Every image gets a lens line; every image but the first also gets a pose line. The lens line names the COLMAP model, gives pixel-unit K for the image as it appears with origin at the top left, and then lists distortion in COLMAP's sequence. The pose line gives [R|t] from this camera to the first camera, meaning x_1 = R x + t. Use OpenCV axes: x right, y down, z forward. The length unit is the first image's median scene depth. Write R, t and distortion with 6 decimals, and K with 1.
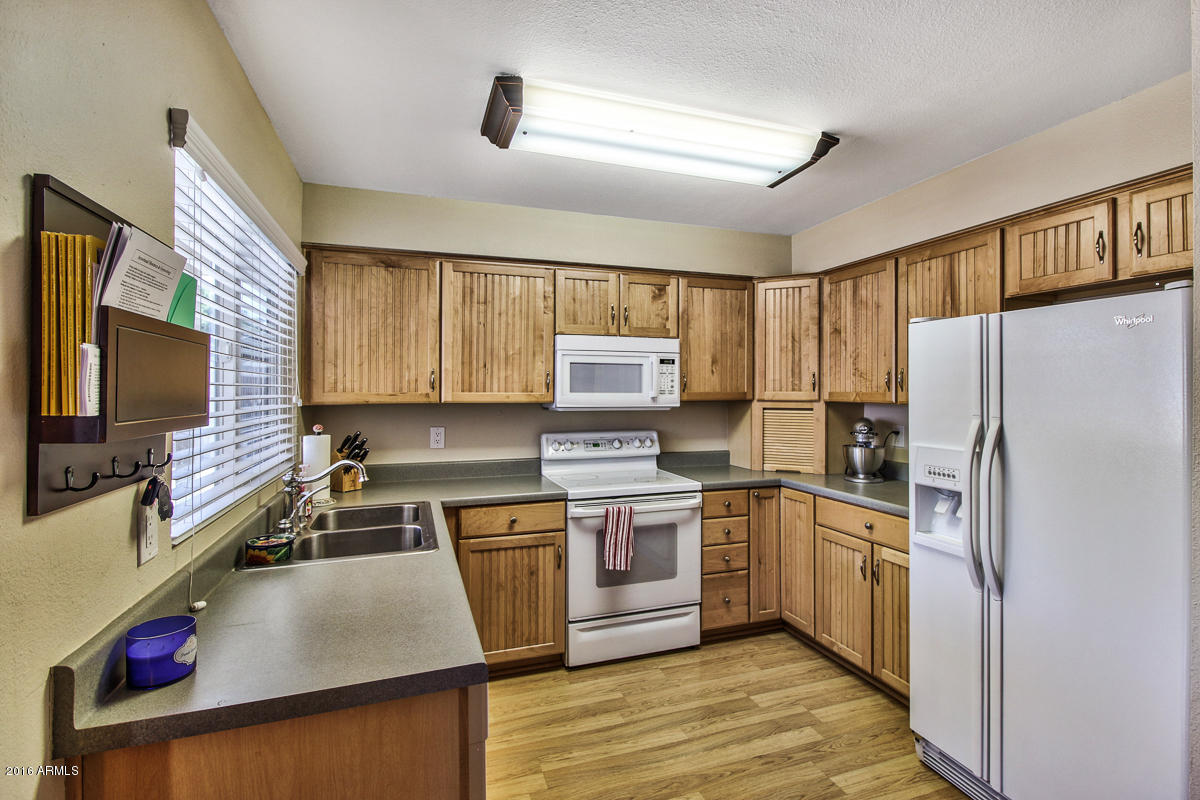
lens RADIAL K [[558.7, 0, 600.0], [0, 558.7, 390.9], [0, 0, 1]] dist [0.009654, -0.009486]
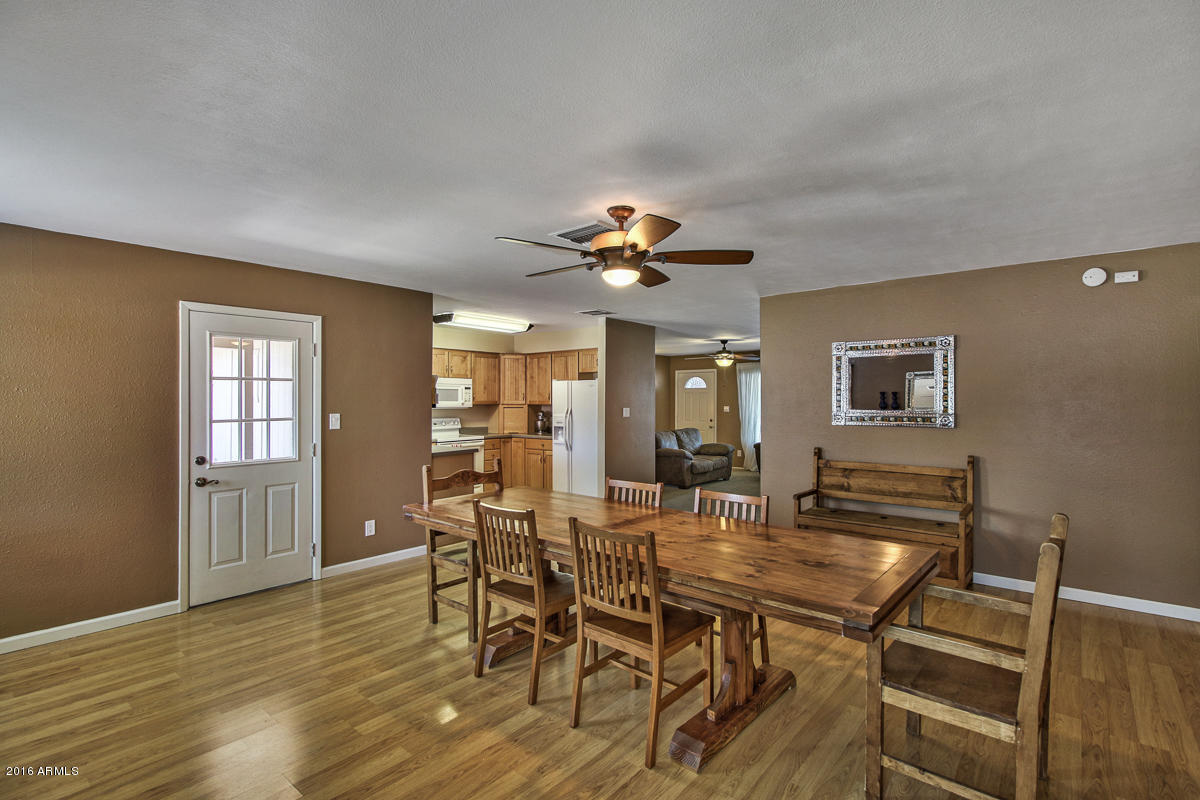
lens RADIAL K [[558.7, 0, 589.7], [0, 558.7, 398.0], [0, 0, 1]] dist [0.009654, -0.009486]
pose [[0.868327, -0.000445, 0.495992, -0.632907], [0.001227, 0.999998, -0.001252, -0.006598], [-0.495991, 0.001696, 0.868326, -1.391571]]
